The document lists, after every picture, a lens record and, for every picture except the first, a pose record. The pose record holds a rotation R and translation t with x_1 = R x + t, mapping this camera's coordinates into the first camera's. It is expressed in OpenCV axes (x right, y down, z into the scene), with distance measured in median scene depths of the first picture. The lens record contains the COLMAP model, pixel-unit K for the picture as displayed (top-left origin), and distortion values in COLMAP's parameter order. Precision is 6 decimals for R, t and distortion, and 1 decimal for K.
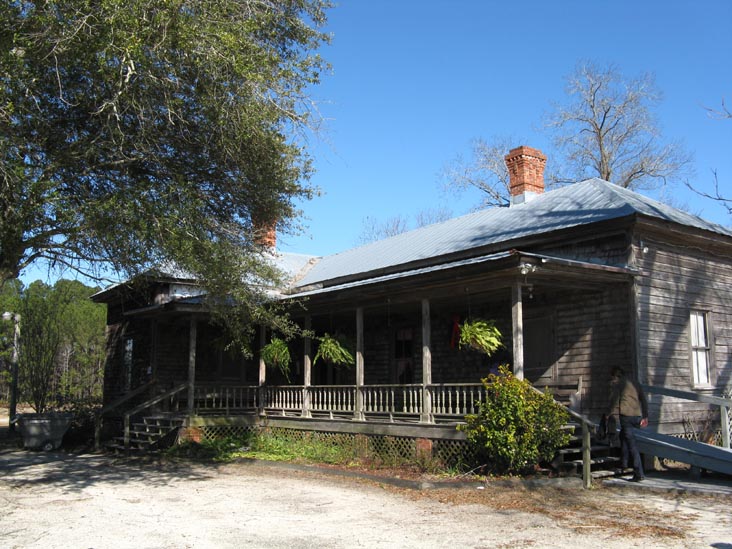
lens RADIAL K [[745.7, 0, 366.0], [0, 745.7, 274.5], [0, 0, 1]] dist [-0.153864, 0.225569]
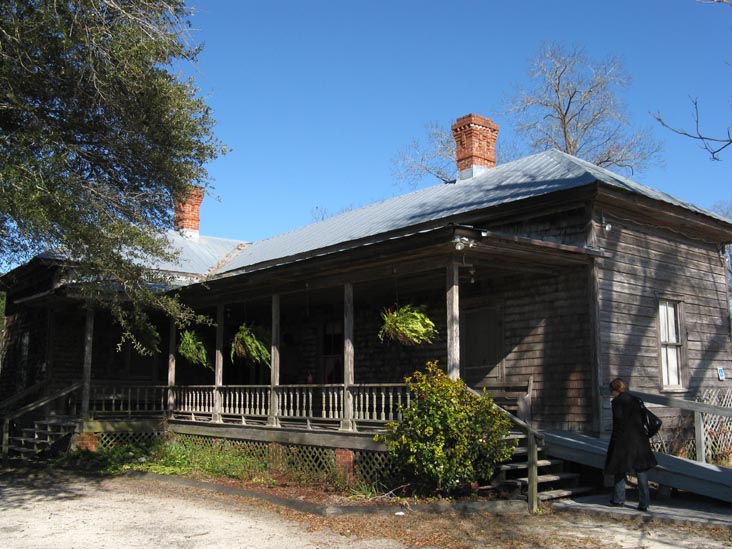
lens RADIAL K [[745.7, 0, 366.0], [0, 745.7, 274.5], [0, 0, 1]] dist [-0.153864, 0.225569]
pose [[0.999204, 0.008532, 0.038968, 0.066769], [-0.008434, 0.999961, -0.002659, 0.024891], [-0.038989, 0.002328, 0.999237, 0.155896]]
